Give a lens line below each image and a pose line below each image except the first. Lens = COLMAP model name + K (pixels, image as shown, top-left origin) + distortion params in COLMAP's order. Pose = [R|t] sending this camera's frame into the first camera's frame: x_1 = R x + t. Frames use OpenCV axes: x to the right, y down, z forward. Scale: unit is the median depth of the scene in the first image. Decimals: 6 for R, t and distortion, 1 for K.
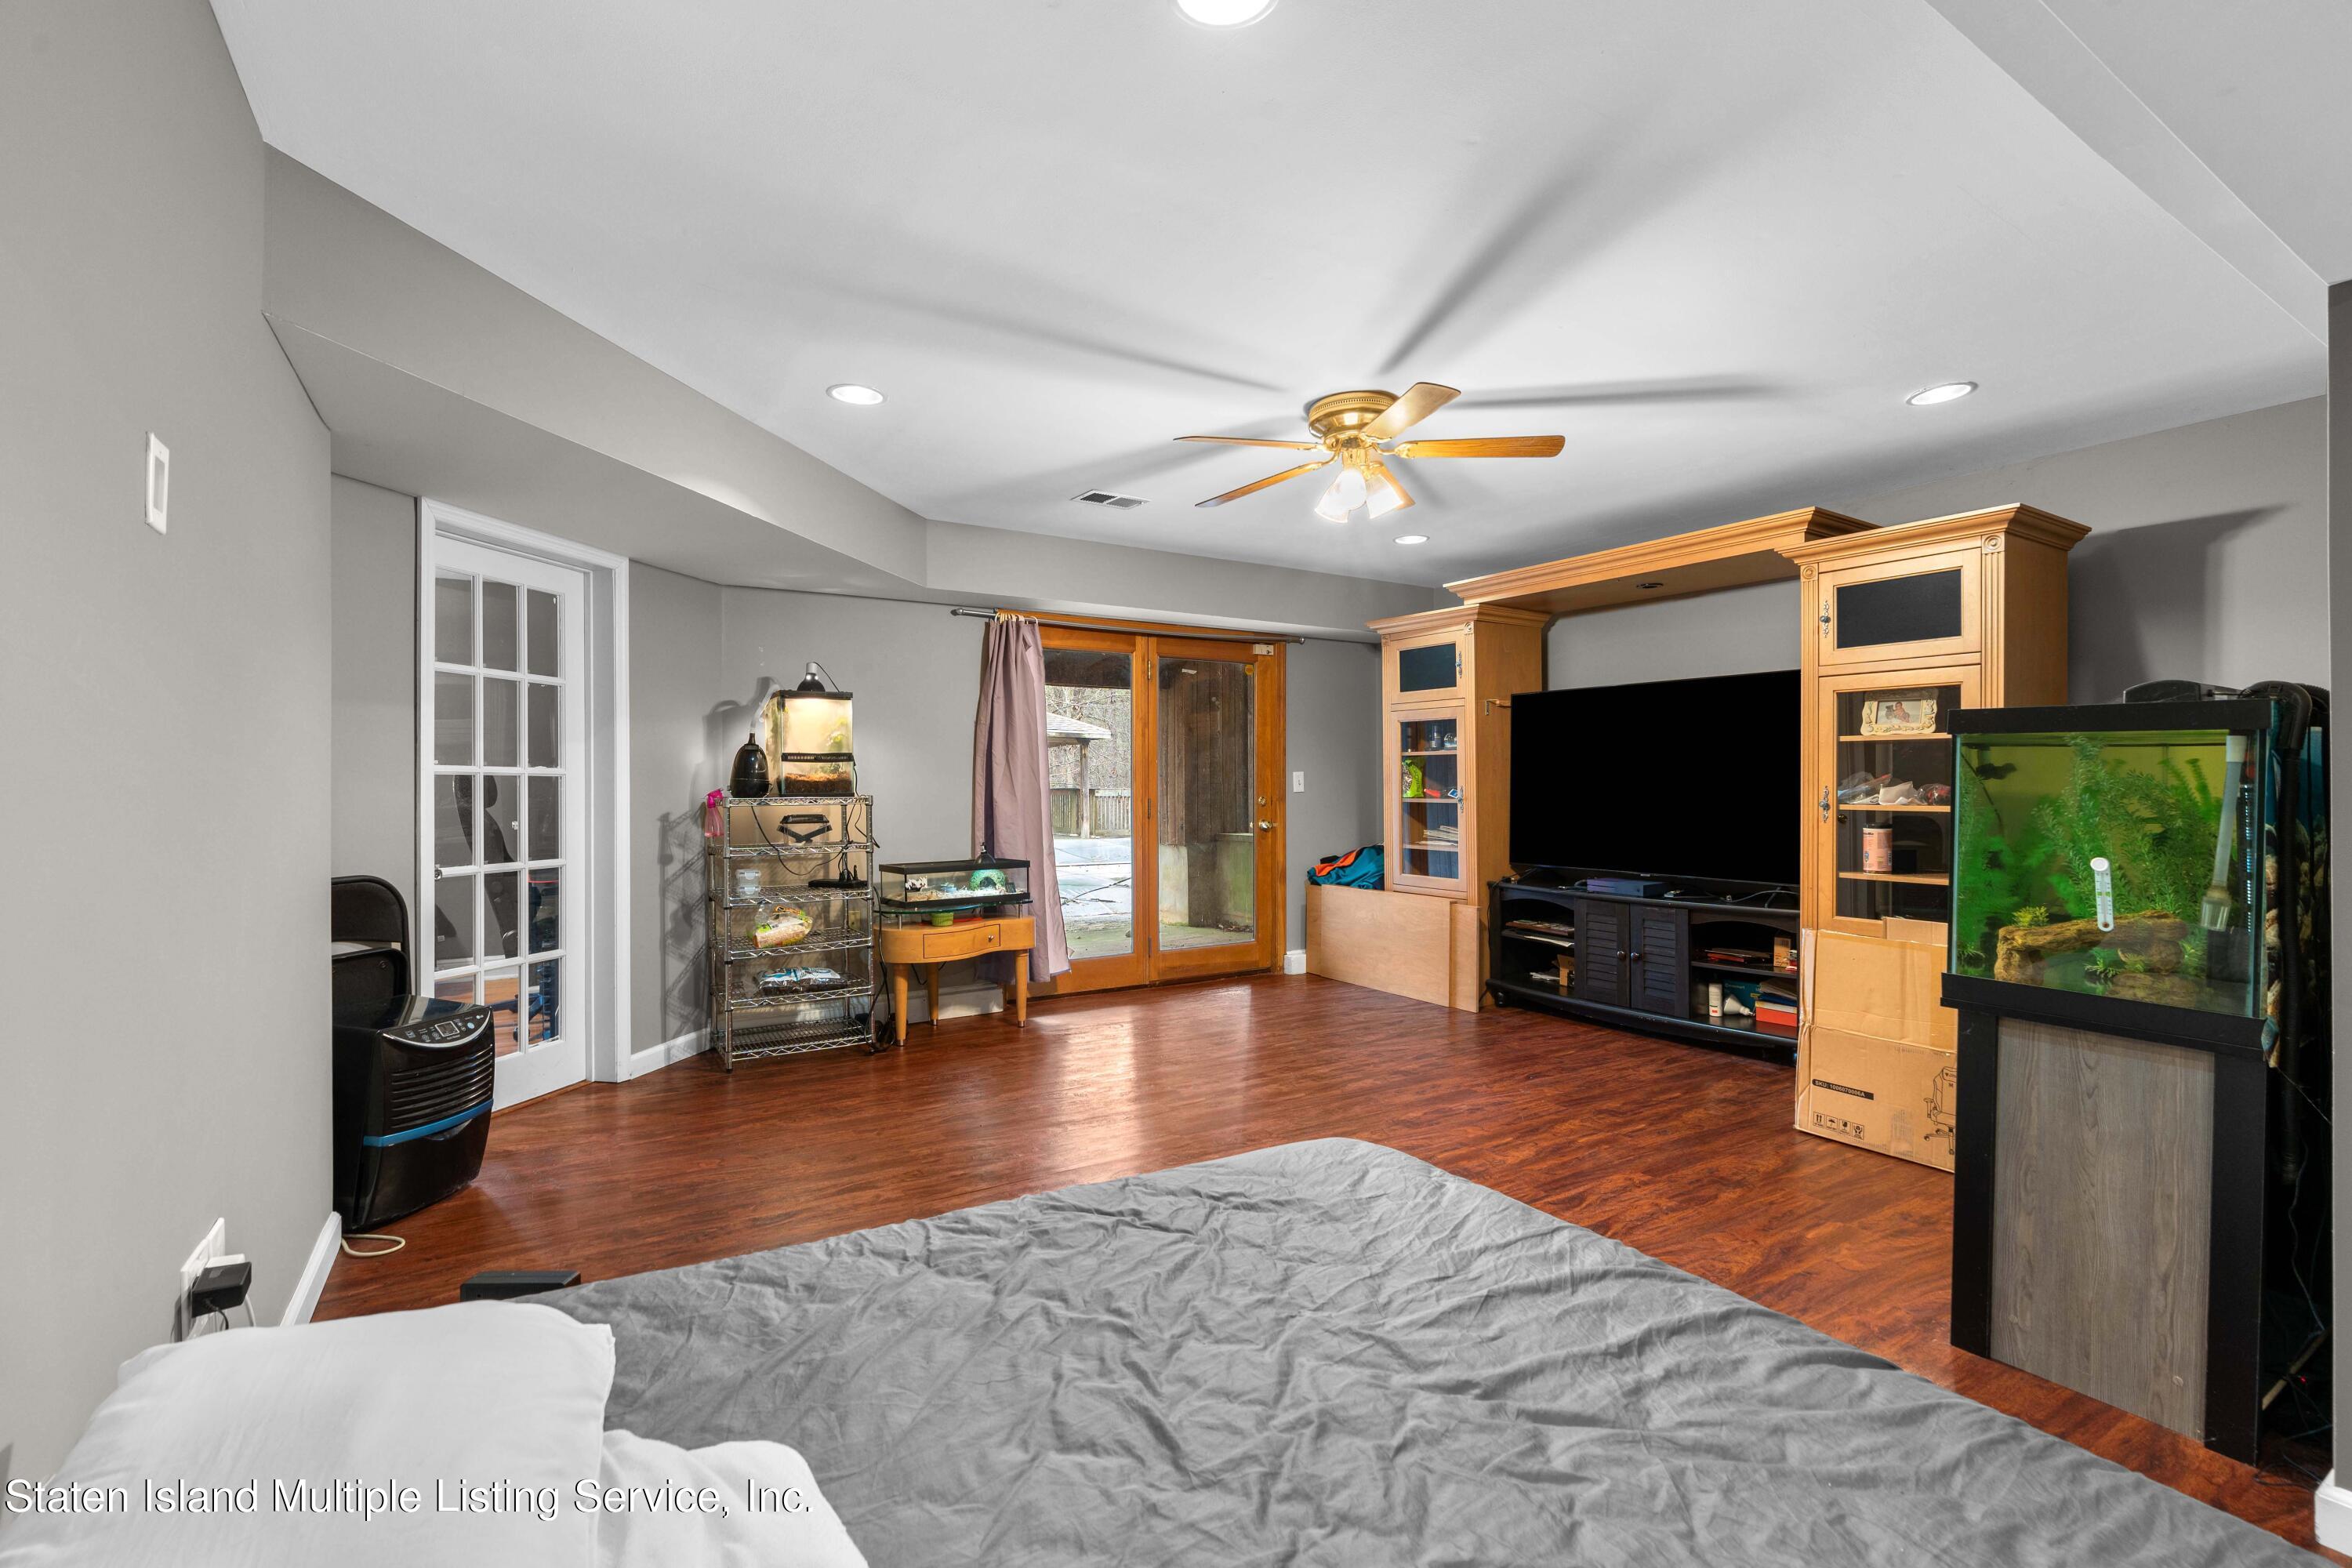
lens RADIAL K [[1059.5, 0, 1182.7], [0, 1059.5, 786.9], [0, 0, 1]] dist [-0.010824, 0.003897]
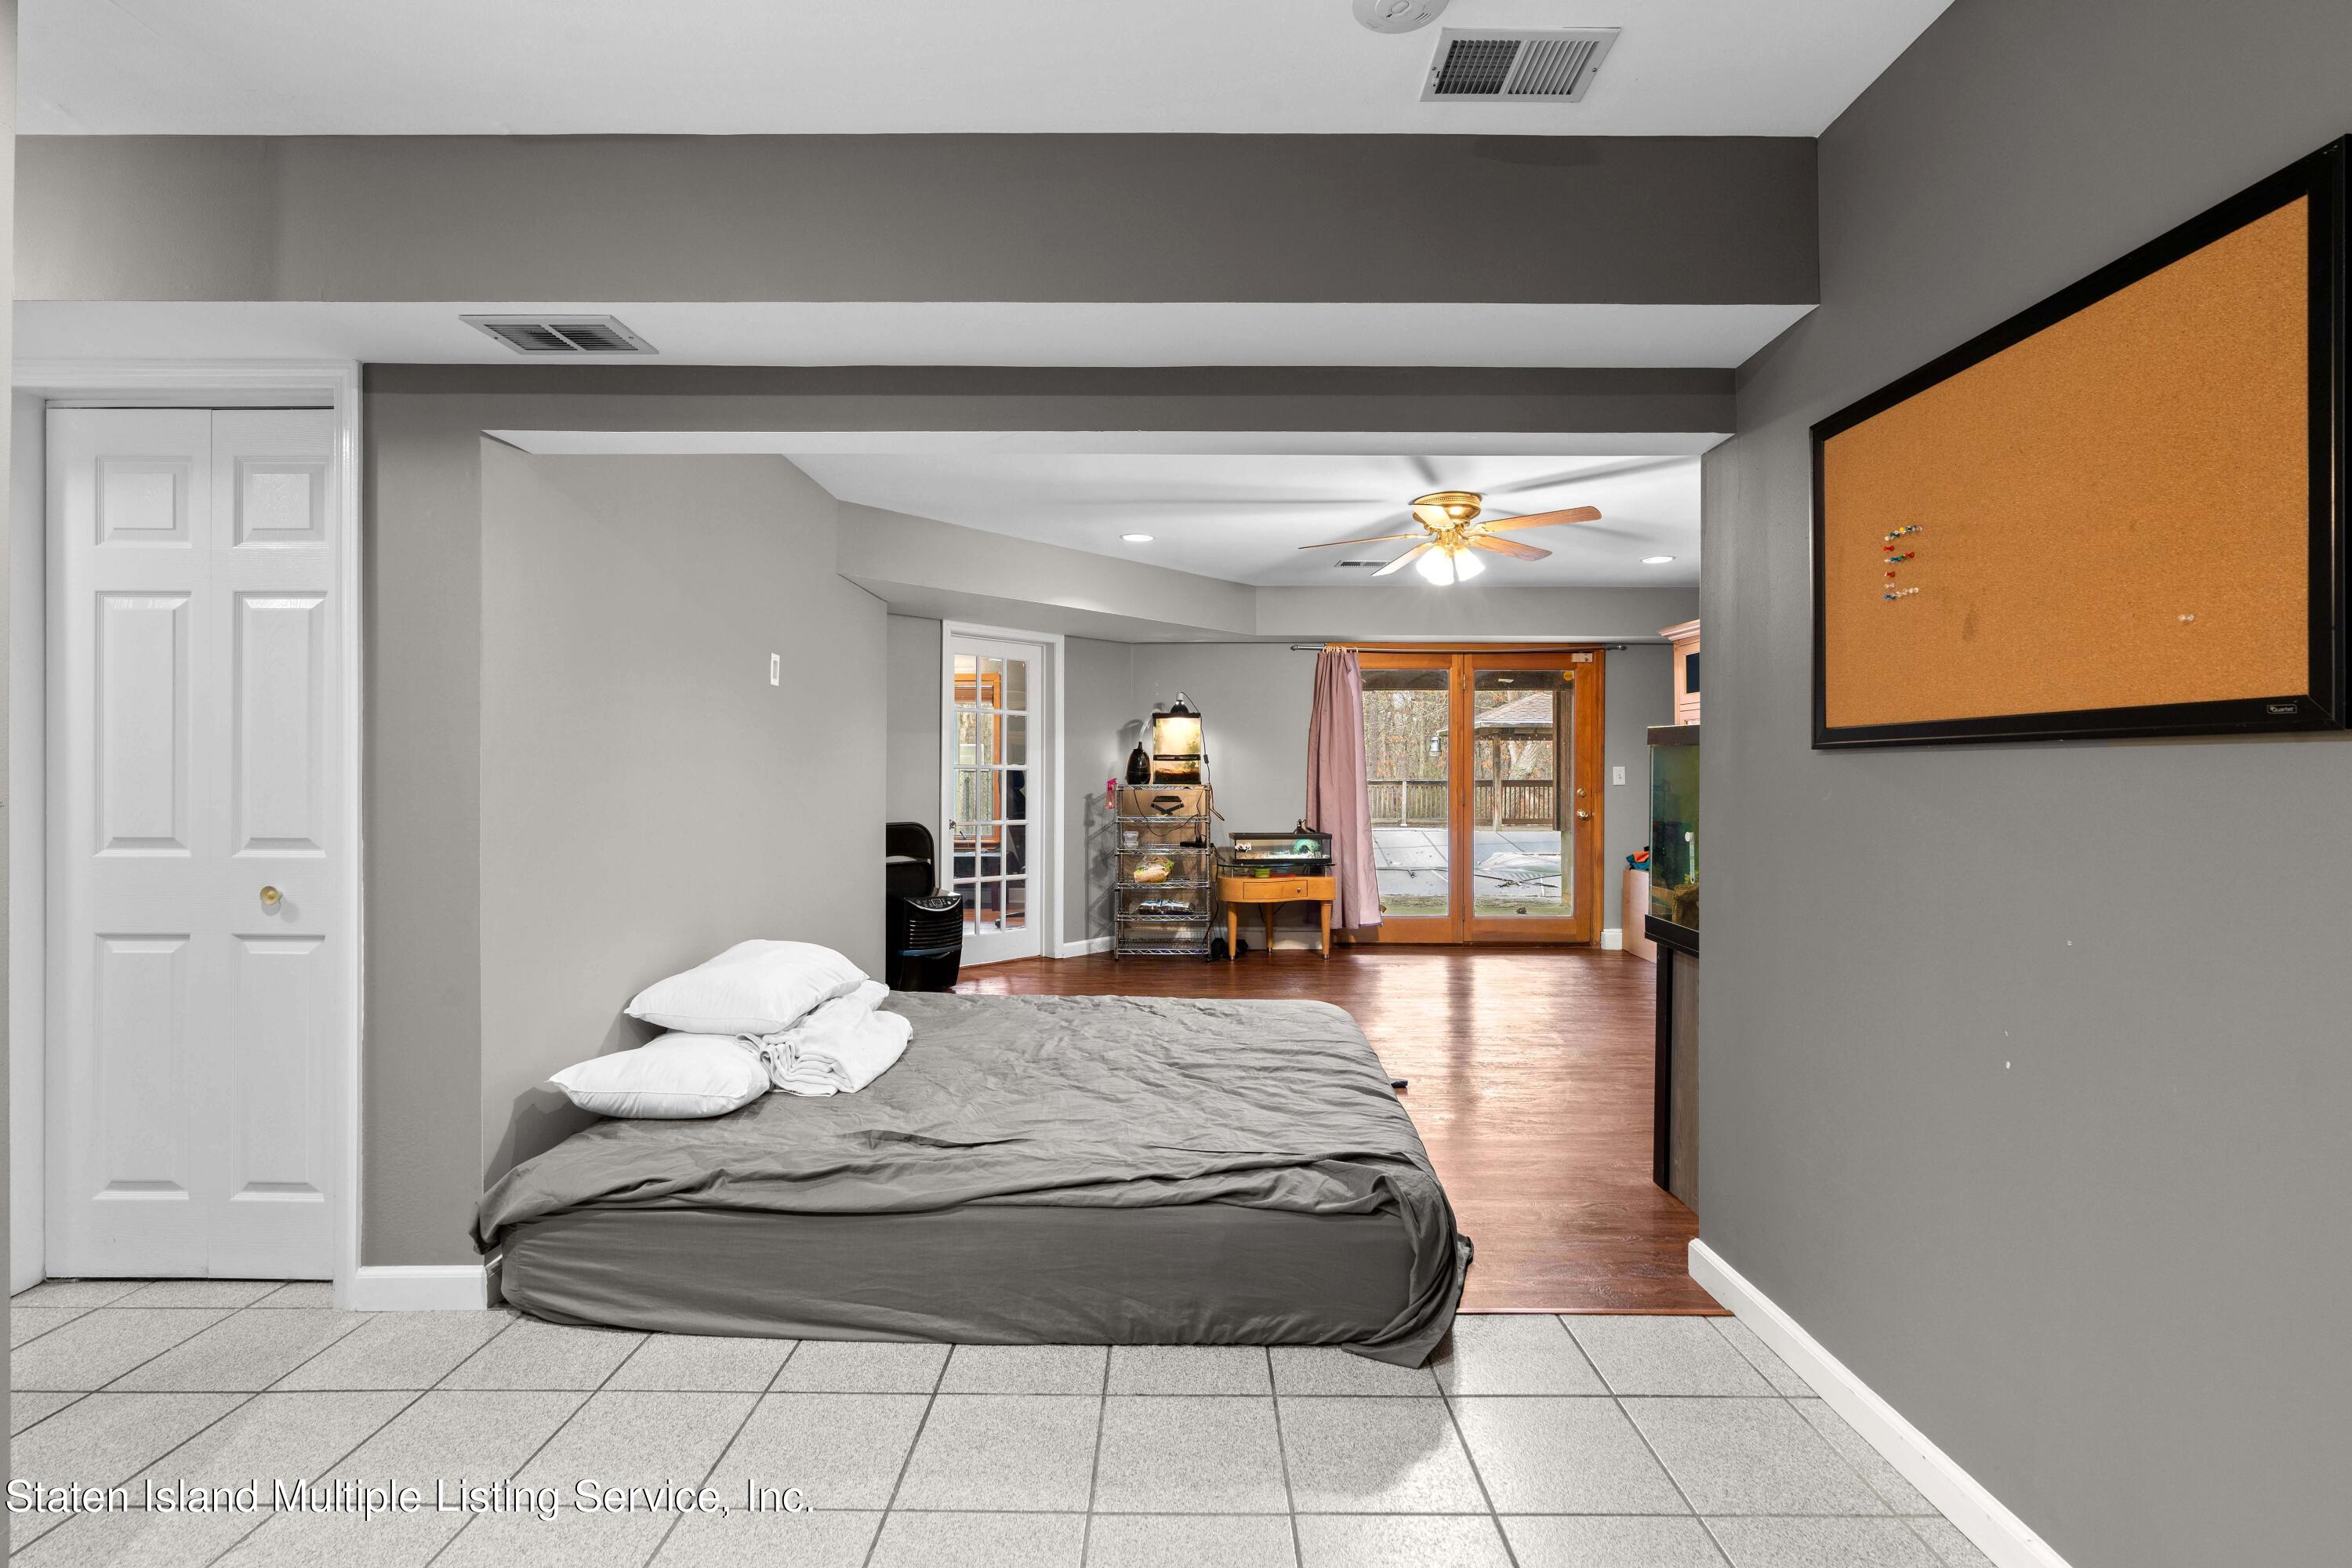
lens RADIAL K [[1059.5, 0, 1177.7], [0, 1059.5, 779.1], [0, 0, 1]] dist [-0.010824, 0.003897]
pose [[0.844705, 0.008543, -0.535163, 0.440831], [-0.006387, 0.999962, 0.005881, -0.006503], [0.535194, -0.001550, 0.844728, -0.245357]]
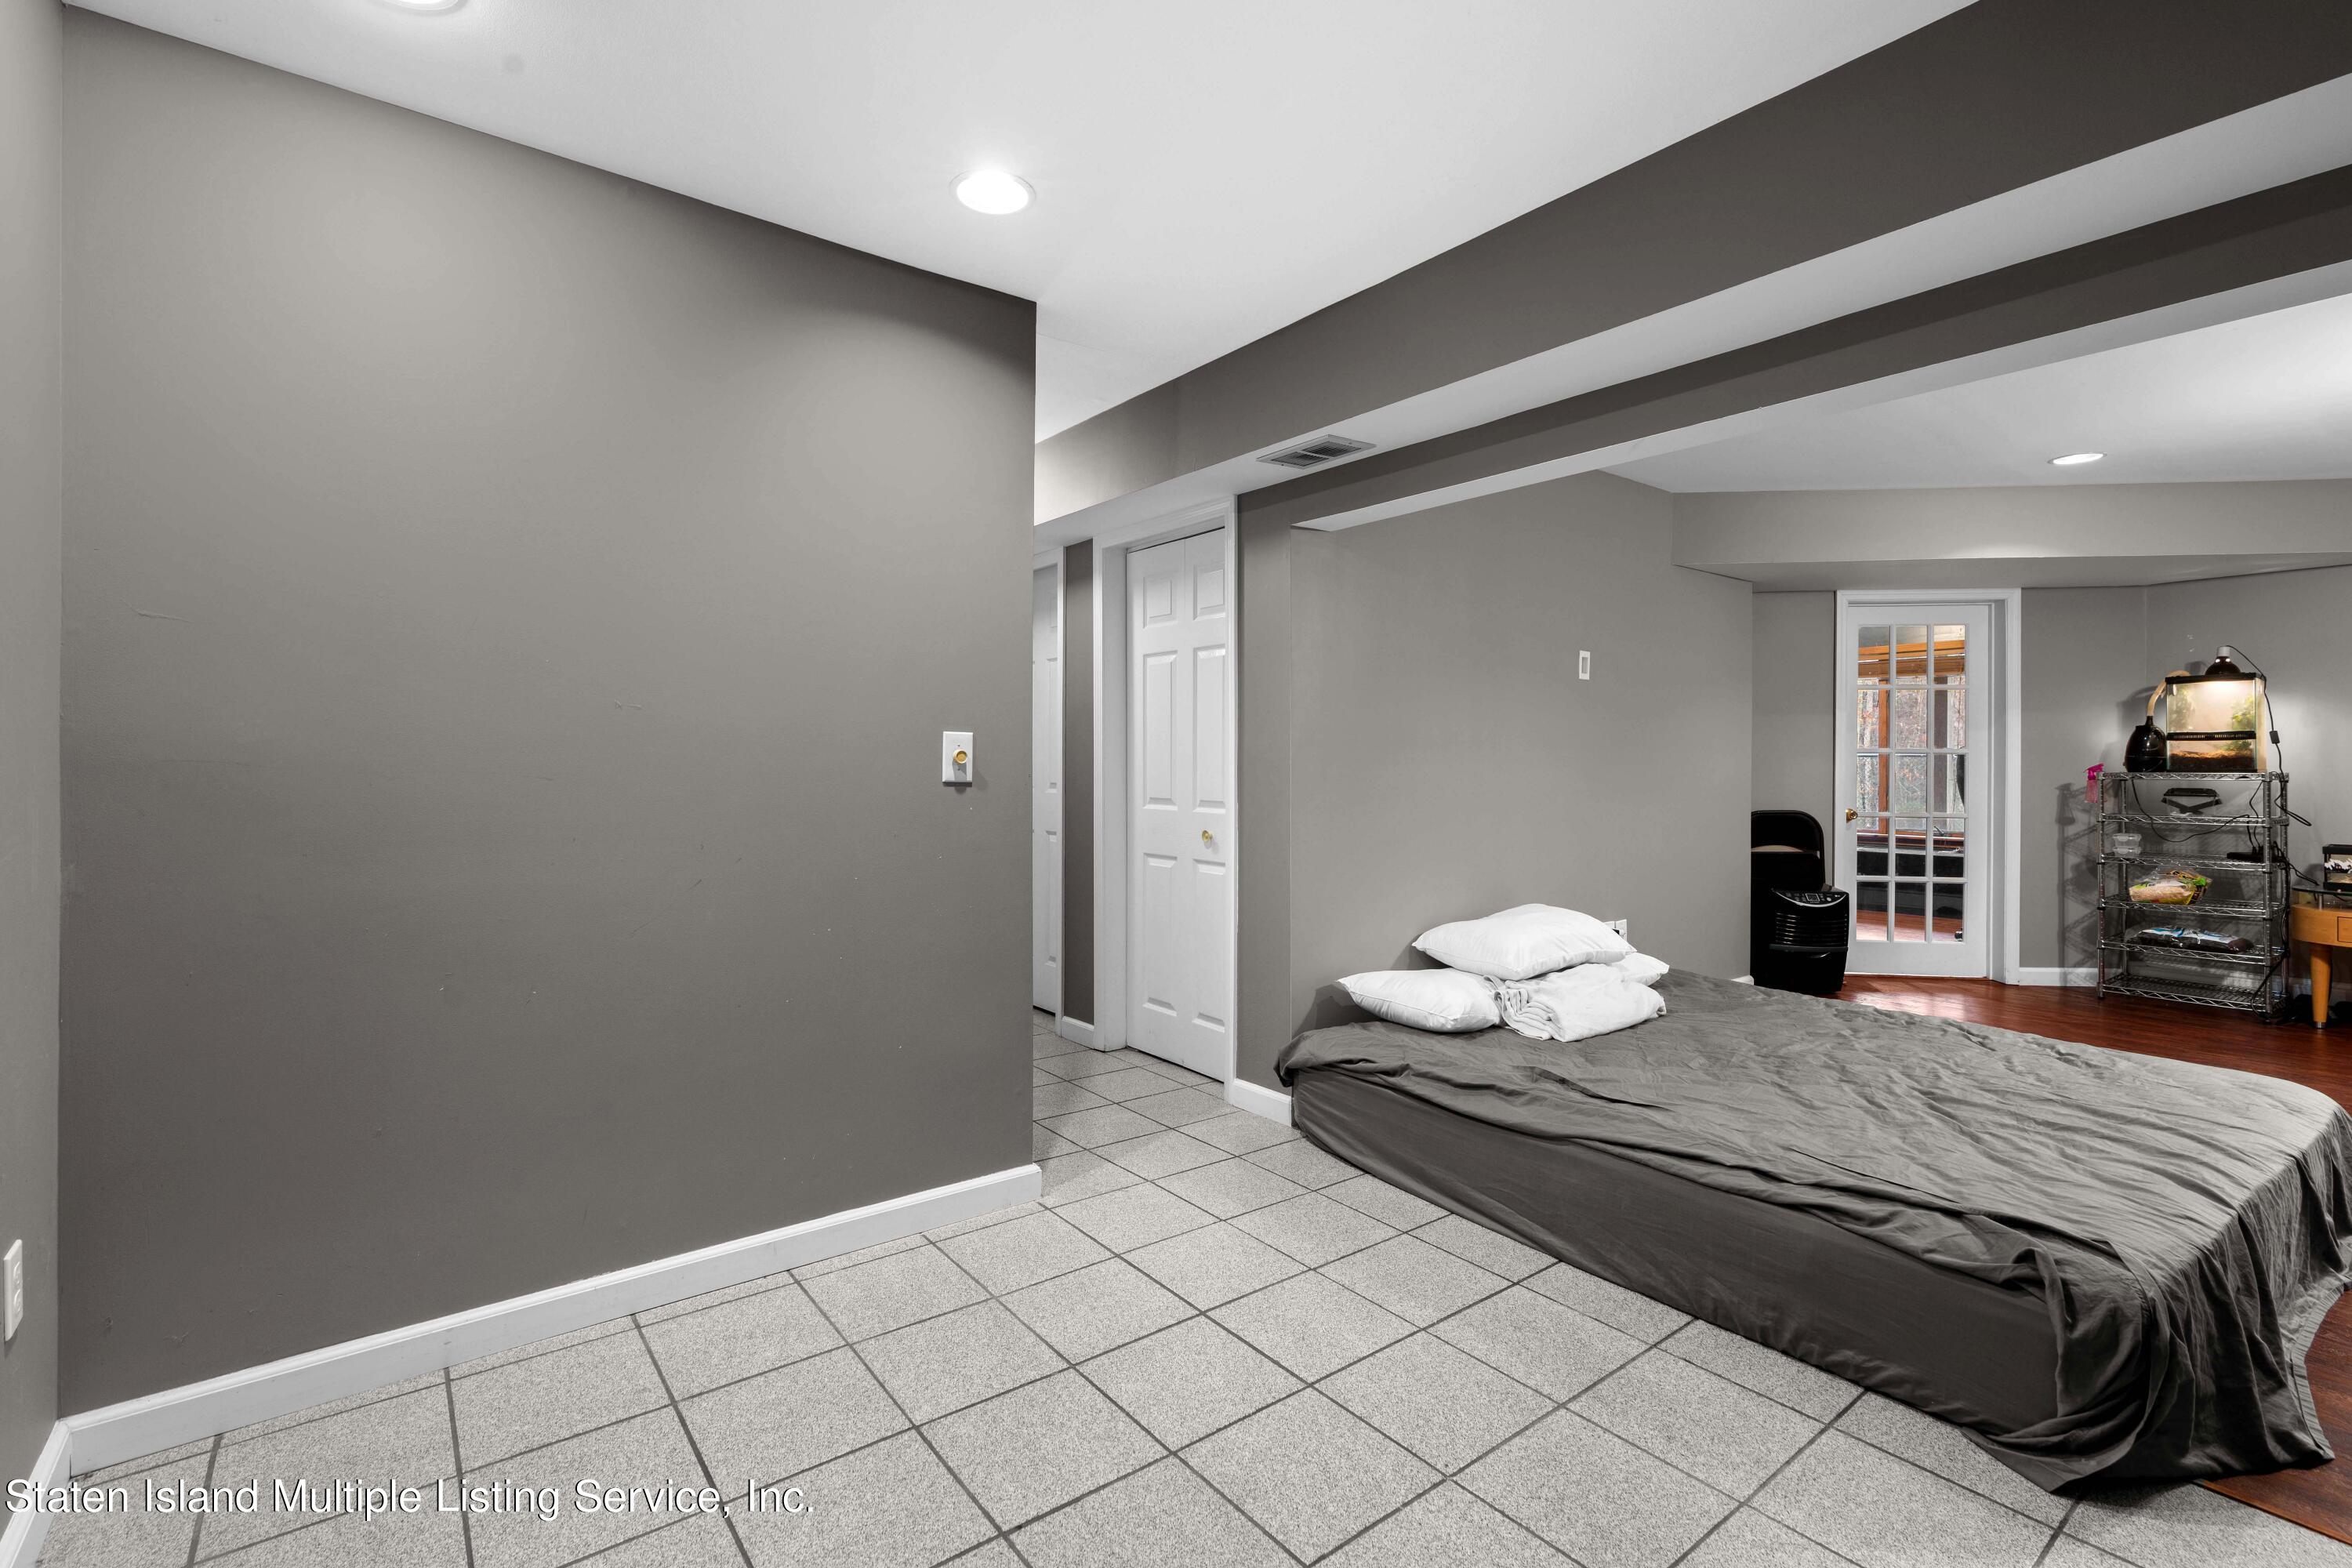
lens RADIAL K [[1059.5, 0, 1174.6], [0, 1059.5, 764.9], [0, 0, 1]] dist [-0.010824, 0.003897]
pose [[0.089244, 0.009173, -0.995968, 0.618768], [-0.000844, 0.999958, 0.009134, -0.007274], [0.996009, 0.000025, 0.089248, -0.144893]]
